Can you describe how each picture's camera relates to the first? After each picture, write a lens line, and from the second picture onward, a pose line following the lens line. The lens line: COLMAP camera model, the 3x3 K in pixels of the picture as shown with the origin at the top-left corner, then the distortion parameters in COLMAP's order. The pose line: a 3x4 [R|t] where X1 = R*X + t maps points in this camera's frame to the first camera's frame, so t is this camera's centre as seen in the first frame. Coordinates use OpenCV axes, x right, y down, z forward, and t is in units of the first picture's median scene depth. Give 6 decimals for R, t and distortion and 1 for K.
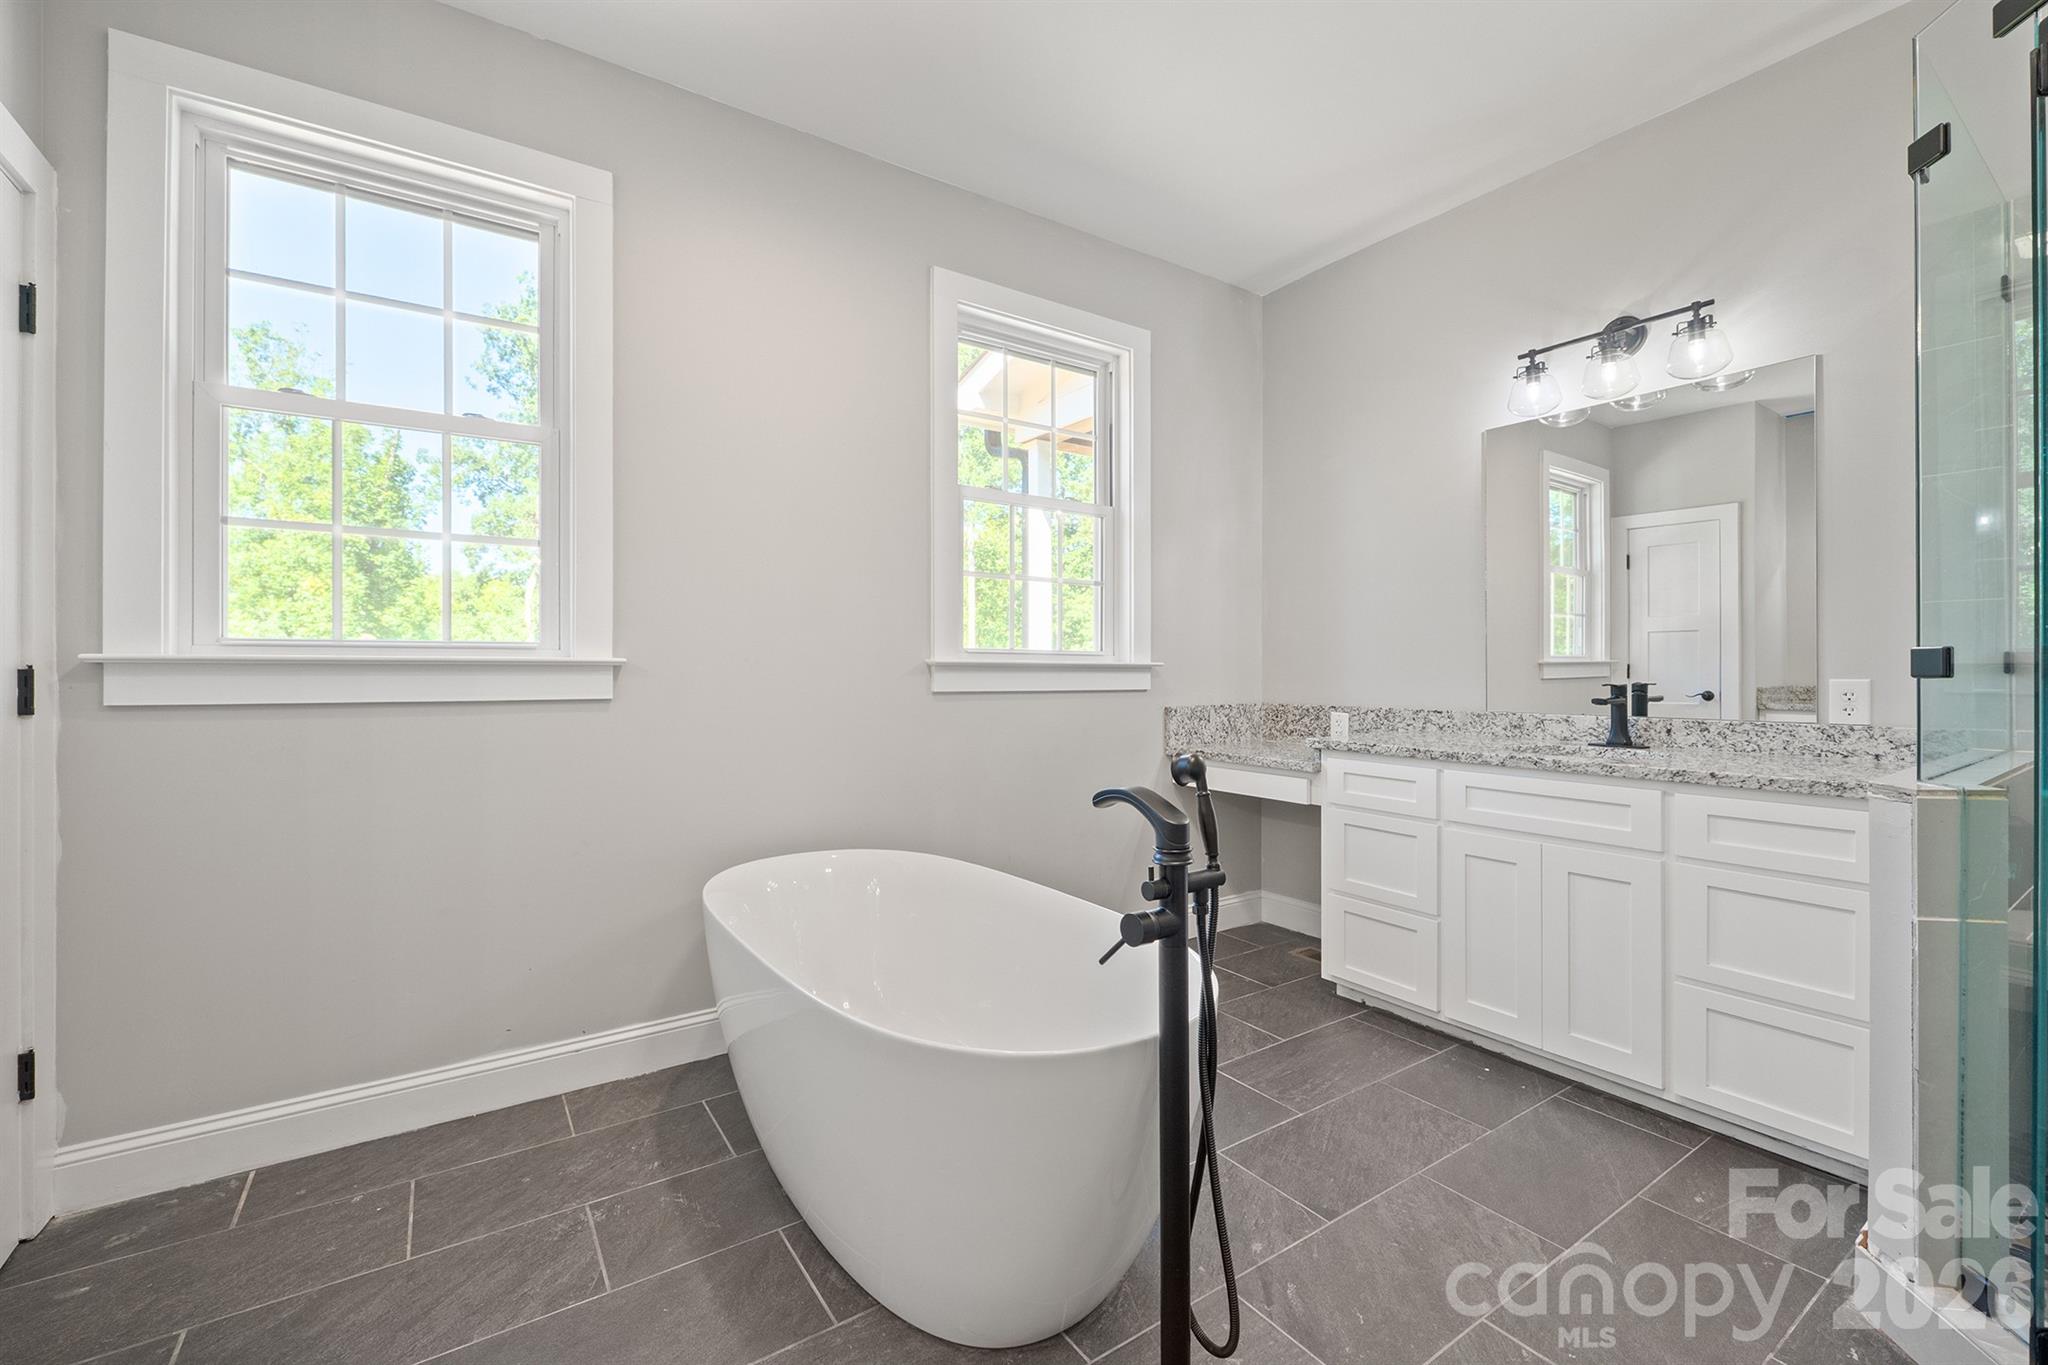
lens RADIAL K [[865.8, 0, 1028.8], [0, 865.8, 672.1], [0, 0, 1]] dist [-0.005282, -0.000597]
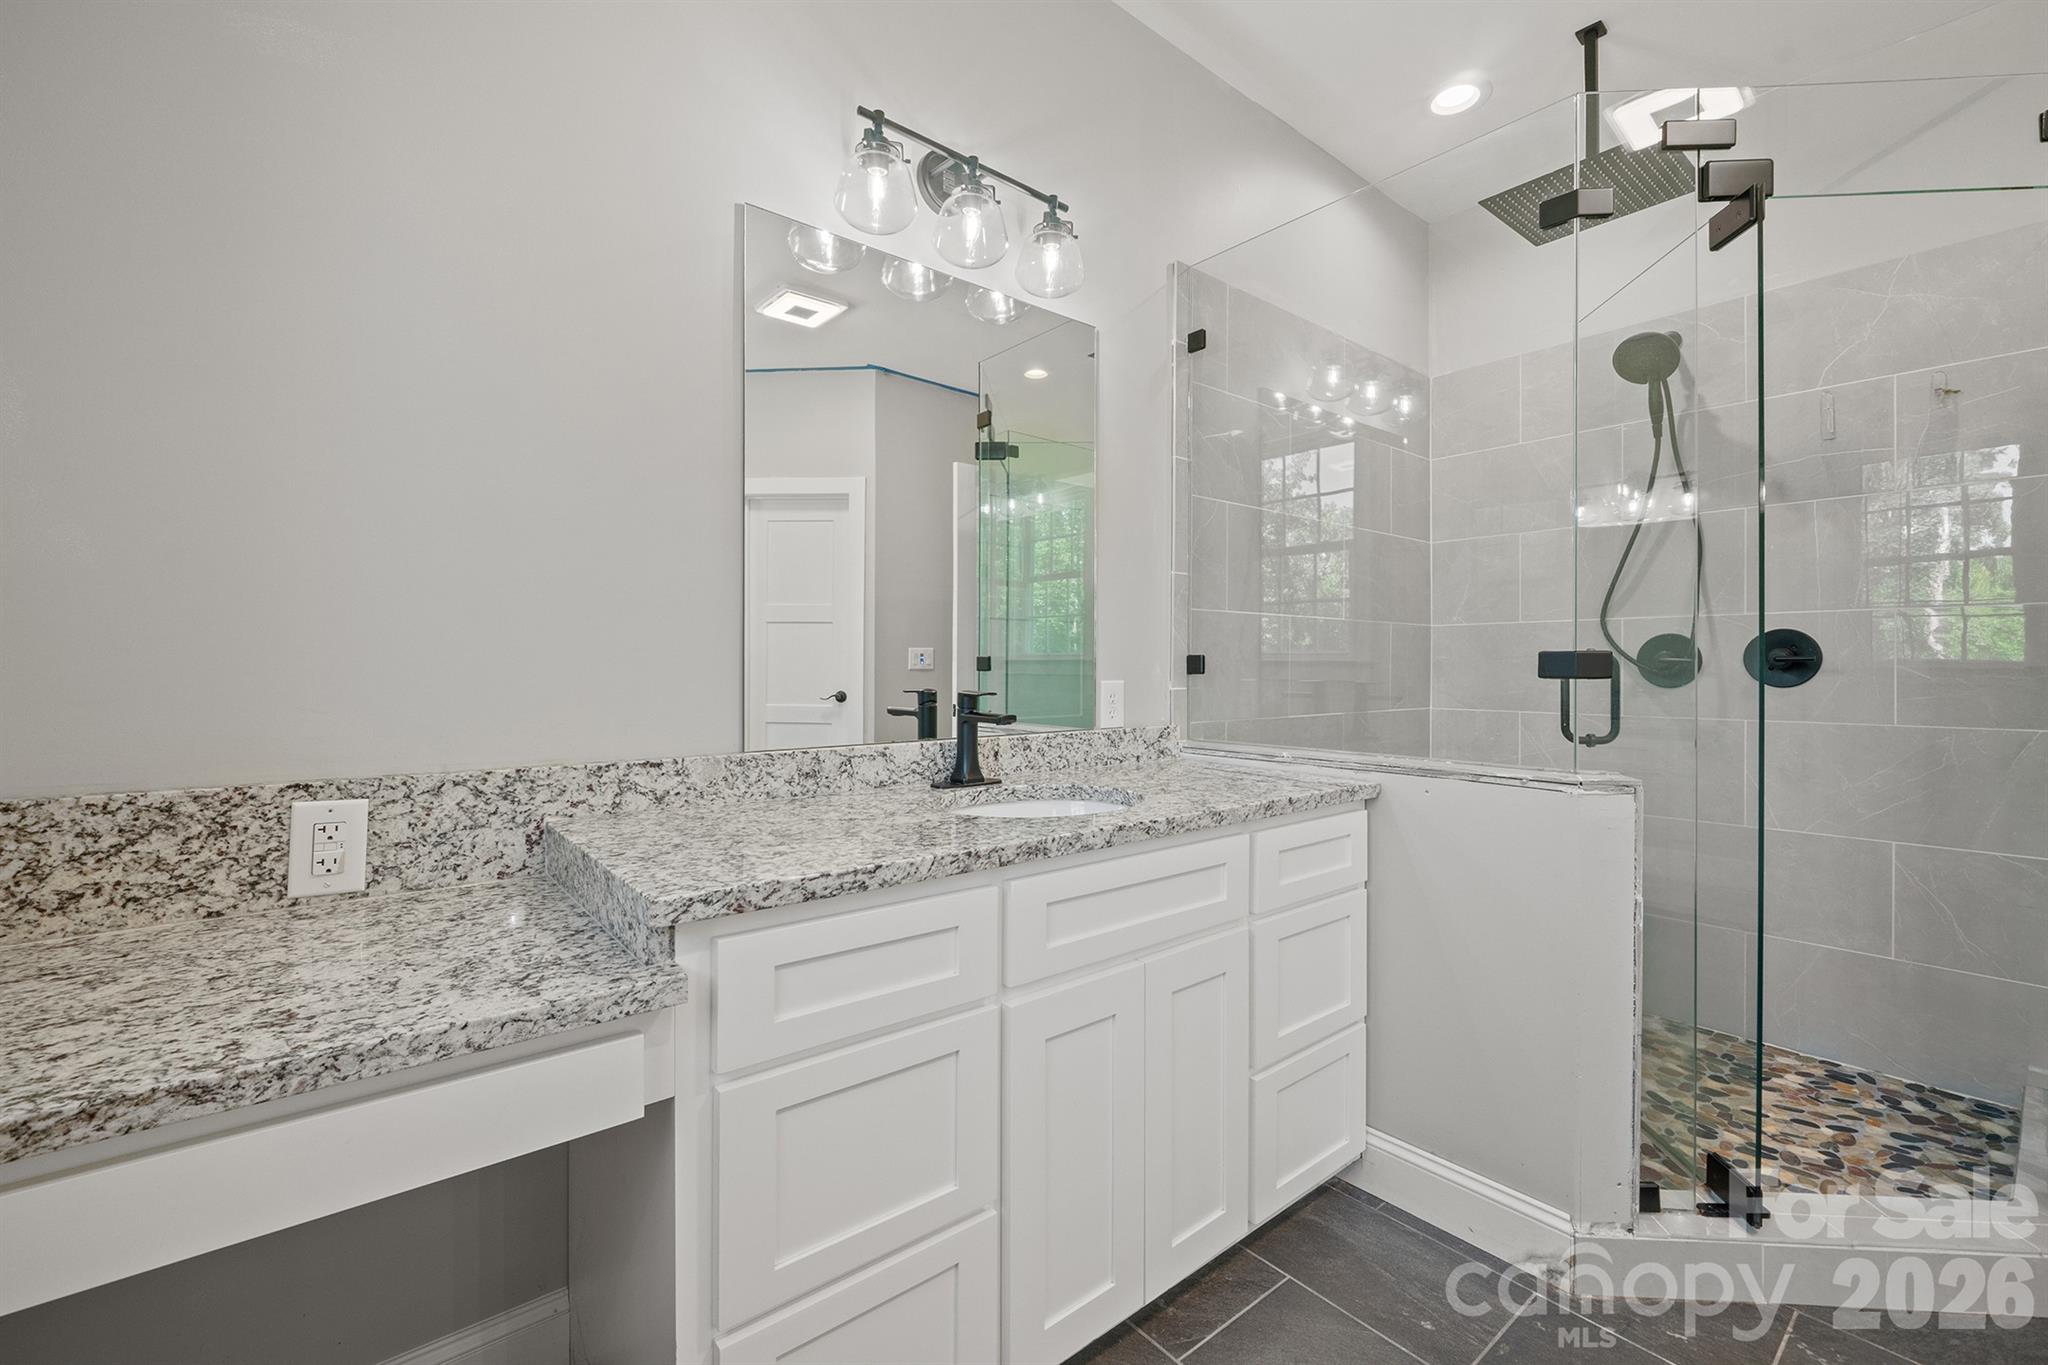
lens RADIAL K [[865.8, 0, 1026.1], [0, 865.8, 665.6], [0, 0, 1]] dist [-0.005282, -0.000597]
pose [[-0.100931, 0.004834, 0.994882, 0.005718], [0.002544, 0.999986, -0.004601, -0.003128], [-0.994890, 0.002067, -0.100942, 0.961347]]
